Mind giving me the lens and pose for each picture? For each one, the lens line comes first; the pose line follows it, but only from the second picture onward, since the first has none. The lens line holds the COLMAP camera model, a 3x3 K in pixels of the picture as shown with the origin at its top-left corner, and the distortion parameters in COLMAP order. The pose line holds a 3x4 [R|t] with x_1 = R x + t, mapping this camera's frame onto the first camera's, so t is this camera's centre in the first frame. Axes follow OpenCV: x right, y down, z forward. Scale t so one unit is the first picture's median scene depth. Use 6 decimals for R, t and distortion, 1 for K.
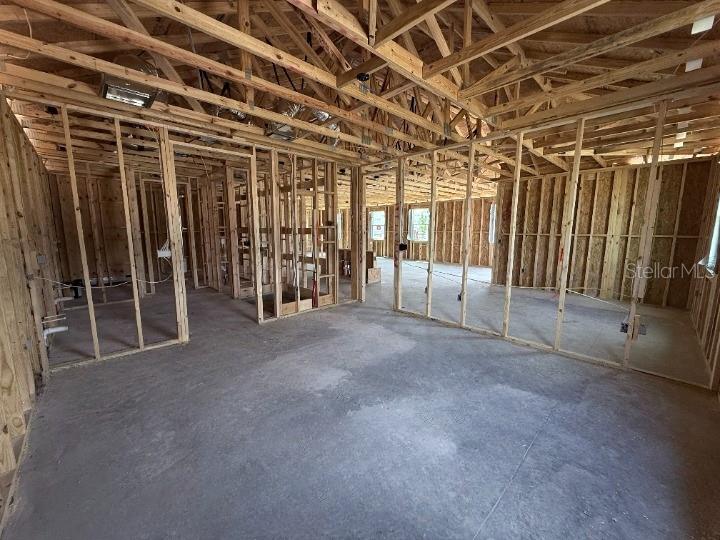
lens RADIAL K [[286.8, 0, 360.0], [0, 286.8, 270.0], [0, 0, 1]] dist [0.001302, 0.000213]
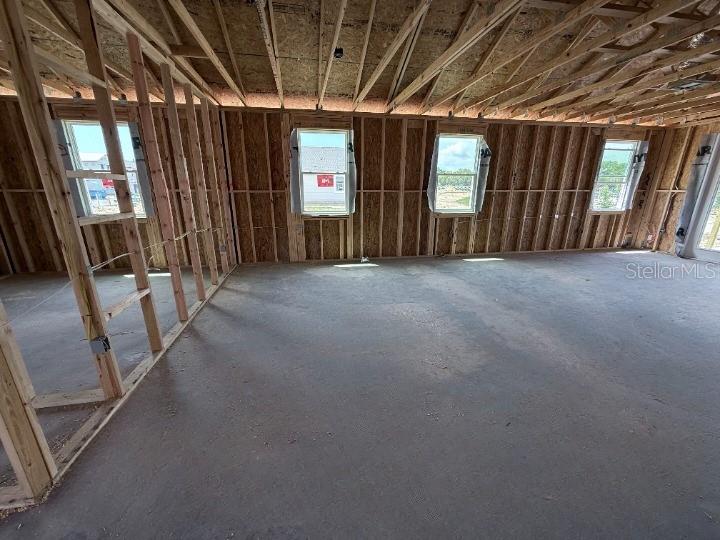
lens RADIAL K [[286.8, 0, 360.0], [0, 286.8, 270.0], [0, 0, 1]] dist [0.001302, 0.000213]
pose [[0.540384, -0.241603, 0.805986, -0.273807], [0.119513, 0.970217, 0.210704, -0.146581], [-0.832887, -0.017536, 0.553165, 1.024886]]
